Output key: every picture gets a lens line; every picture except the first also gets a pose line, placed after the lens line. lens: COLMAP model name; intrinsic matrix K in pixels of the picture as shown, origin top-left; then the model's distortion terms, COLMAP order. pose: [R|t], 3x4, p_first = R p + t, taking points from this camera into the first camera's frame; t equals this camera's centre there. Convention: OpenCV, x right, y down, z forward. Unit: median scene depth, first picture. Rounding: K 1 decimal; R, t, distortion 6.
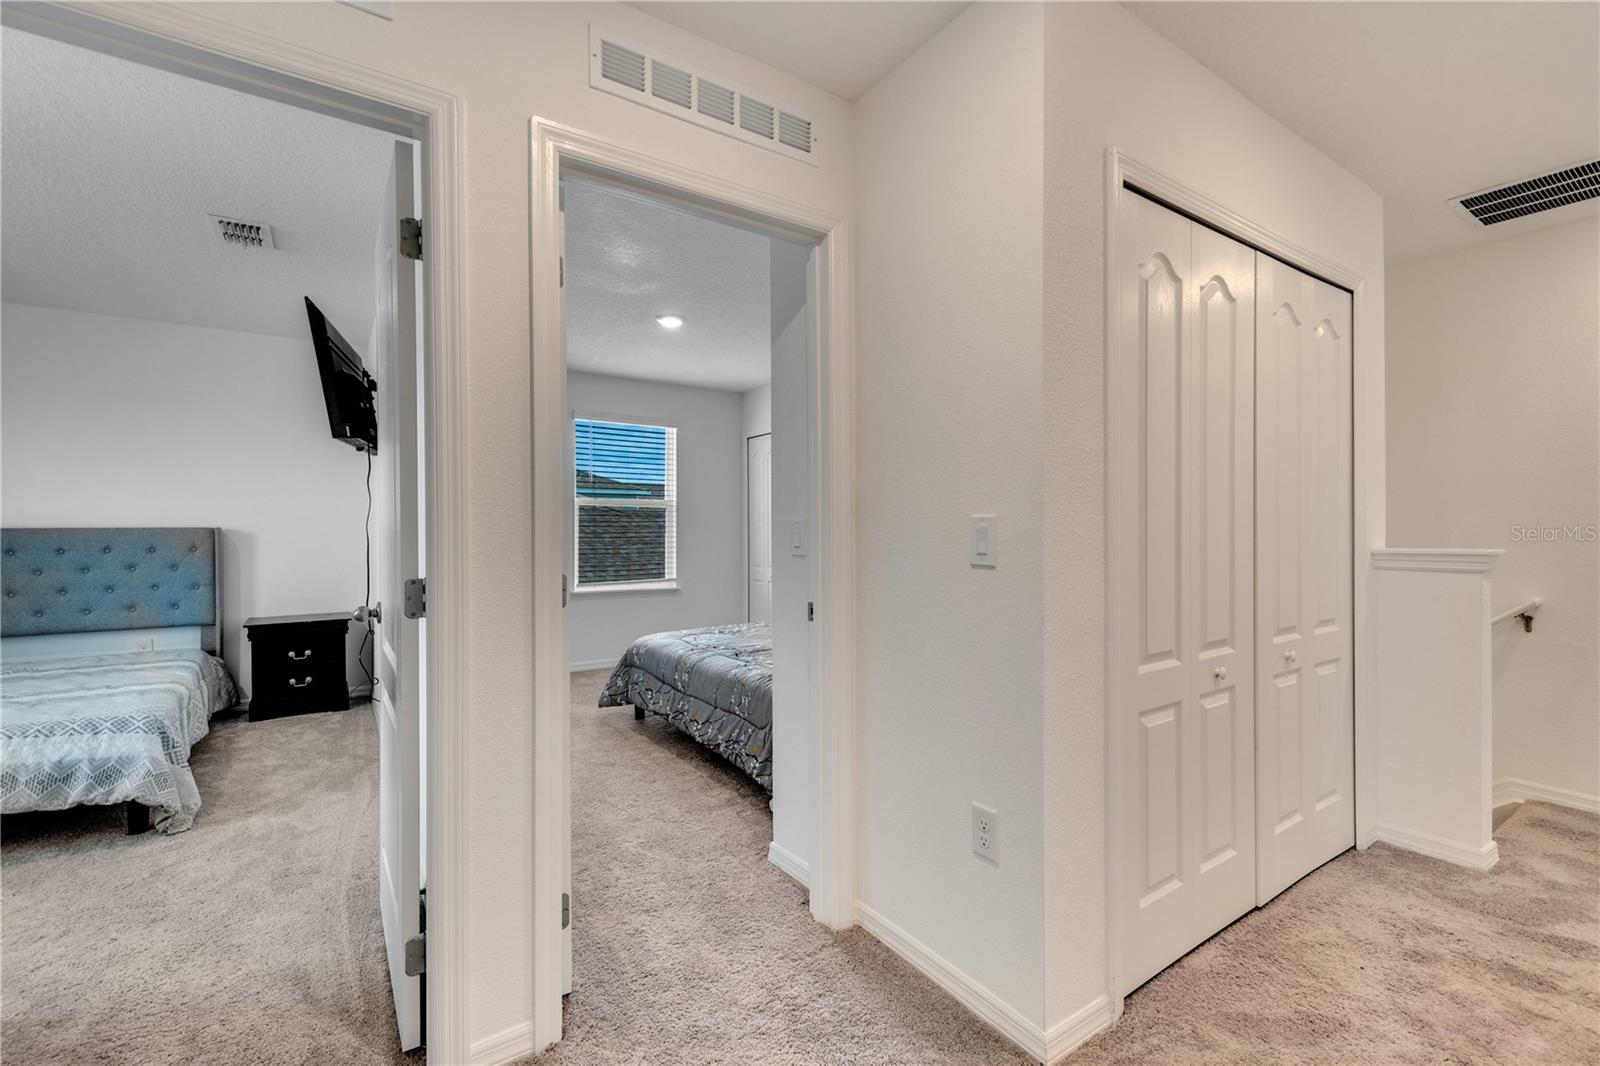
lens RADIAL K [[696.5, 0, 802.5], [0, 696.5, 533.9], [0, 0, 1]] dist [0.011925, -0.002937]
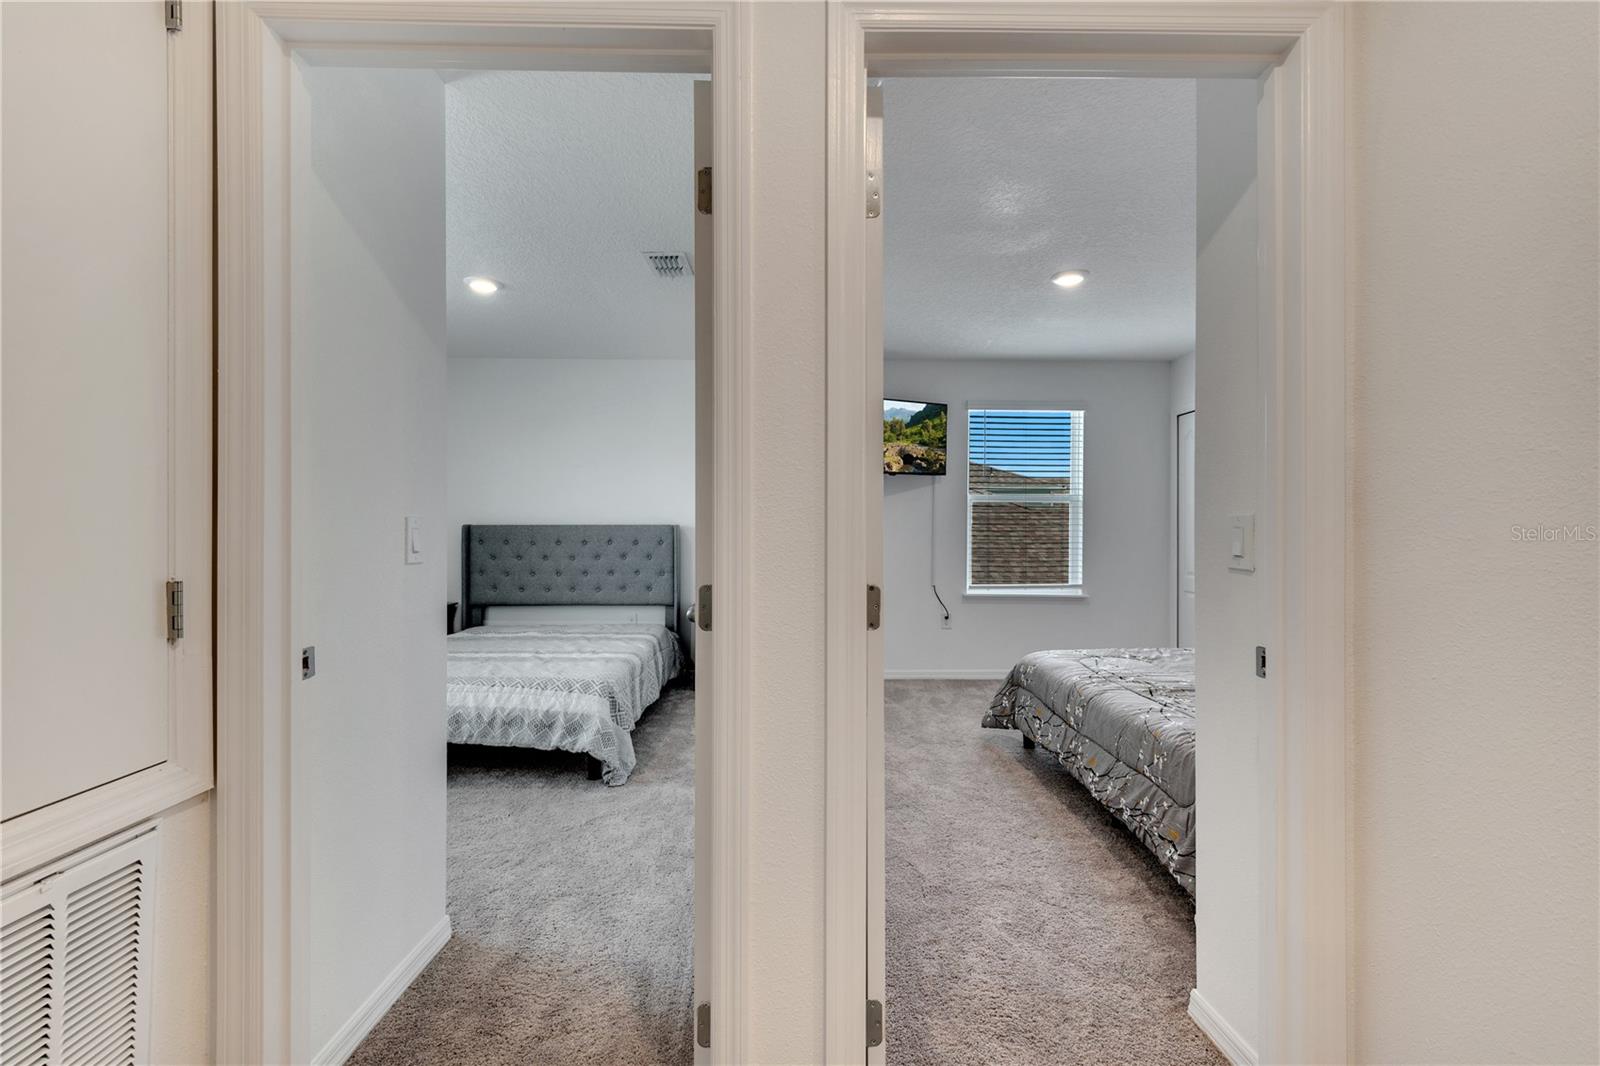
lens RADIAL K [[696.5, 0, 809.6], [0, 696.5, 528.2], [0, 0, 1]] dist [0.011925, -0.002937]
pose [[0.839869, 0.004534, -0.542770, 0.006203], [-0.007371, 0.999968, -0.003053, -0.001406], [0.542739, 0.006565, 0.839876, 0.138441]]
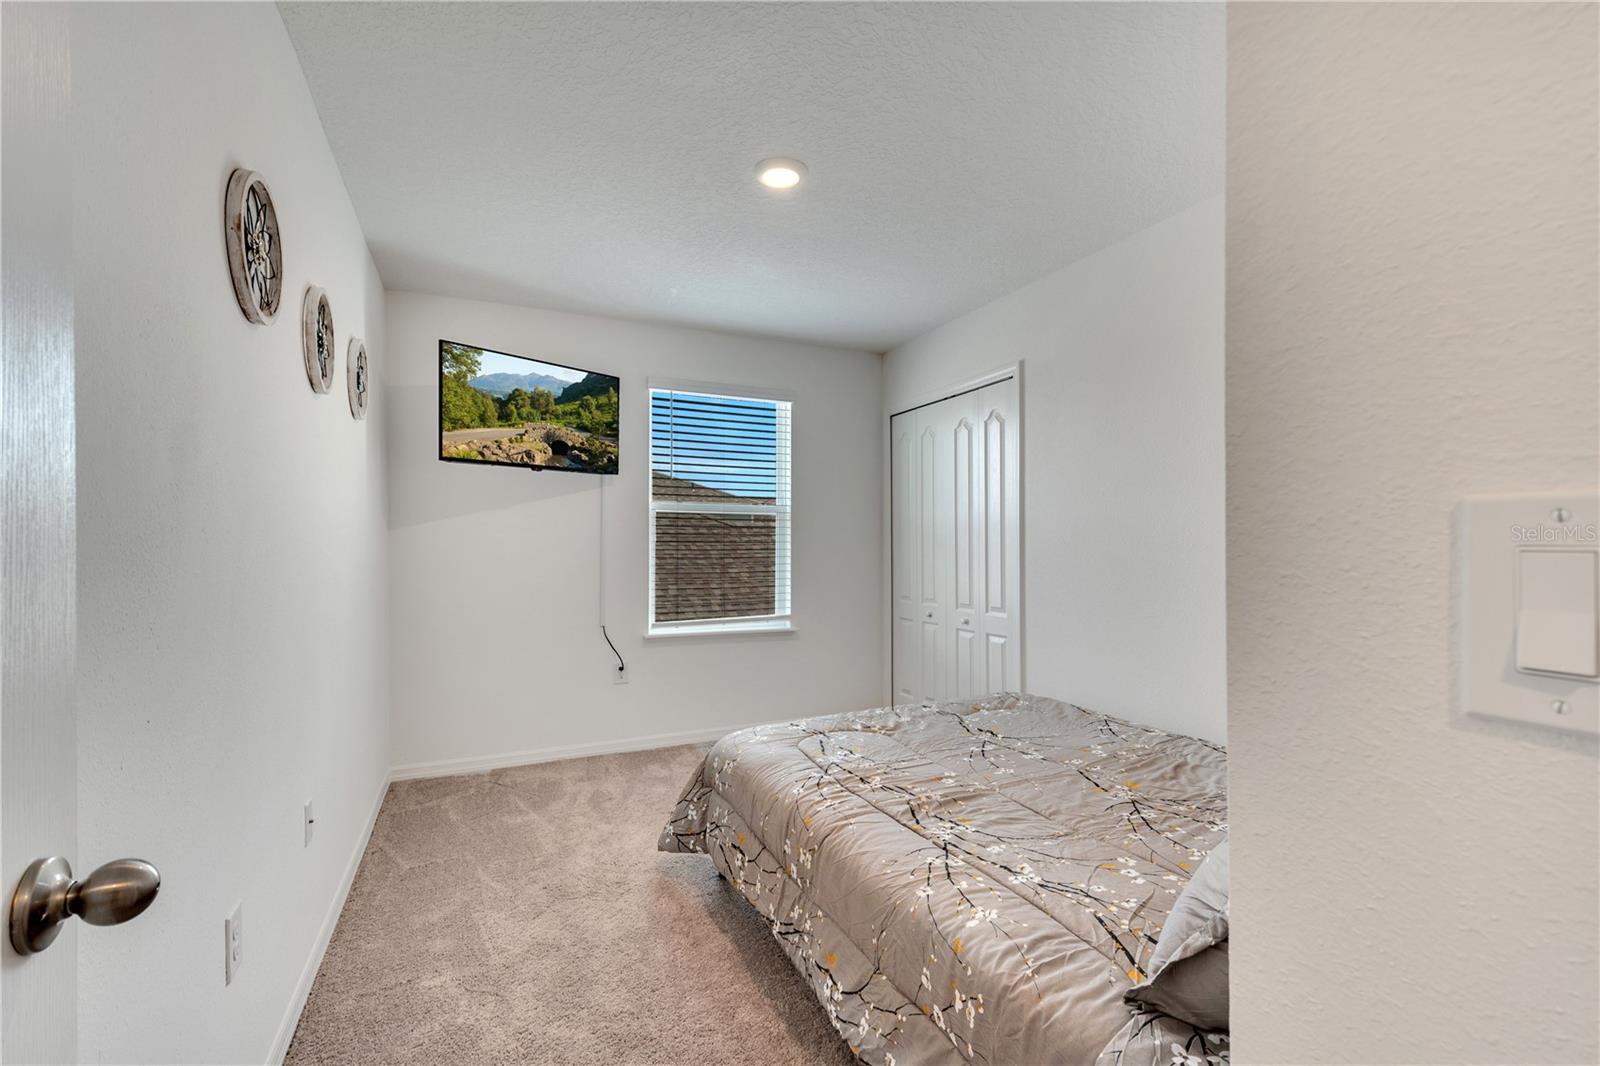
lens RADIAL K [[696.5, 0, 808.4], [0, 696.5, 544.6], [0, 0, 1]] dist [0.011925, -0.002937]
pose [[0.987535, -0.002048, -0.157385, -0.082284], [0.001098, 0.999981, -0.006126, -0.004902], [0.157395, 0.005877, 0.987518, 0.478354]]
